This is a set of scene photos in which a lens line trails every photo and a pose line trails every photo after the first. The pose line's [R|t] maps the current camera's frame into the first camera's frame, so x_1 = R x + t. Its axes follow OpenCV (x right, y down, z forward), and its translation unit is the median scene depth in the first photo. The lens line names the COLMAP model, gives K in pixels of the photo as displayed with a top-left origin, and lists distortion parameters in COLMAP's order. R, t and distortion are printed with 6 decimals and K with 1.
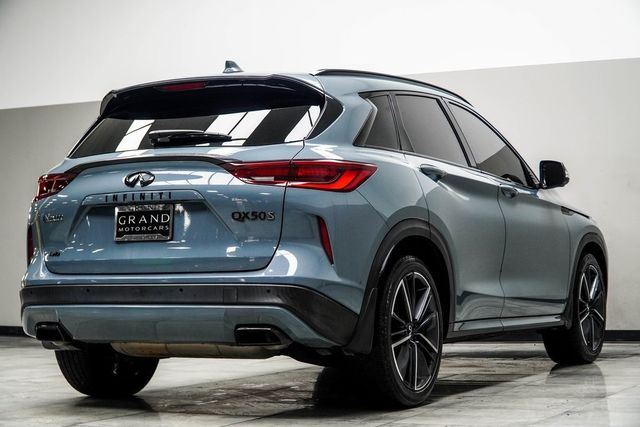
lens RADIAL K [[1374.3, 0, 320.2], [0, 1374.3, 215.2], [0, 0, 1]] dist [-0.205681, 0.000000]
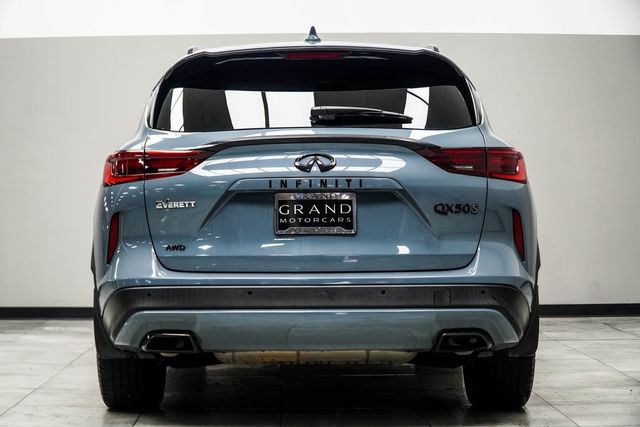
lens RADIAL K [[1374.3, 0, 320.1], [0, 1374.3, 212.0], [0, 0, 1]] dist [-0.205681, 0.000000]
pose [[0.890122, 0.011766, 0.455570, -0.523459], [-0.023974, 0.999491, 0.021028, -0.013742], [-0.455091, -0.029639, 0.889951, 0.232649]]
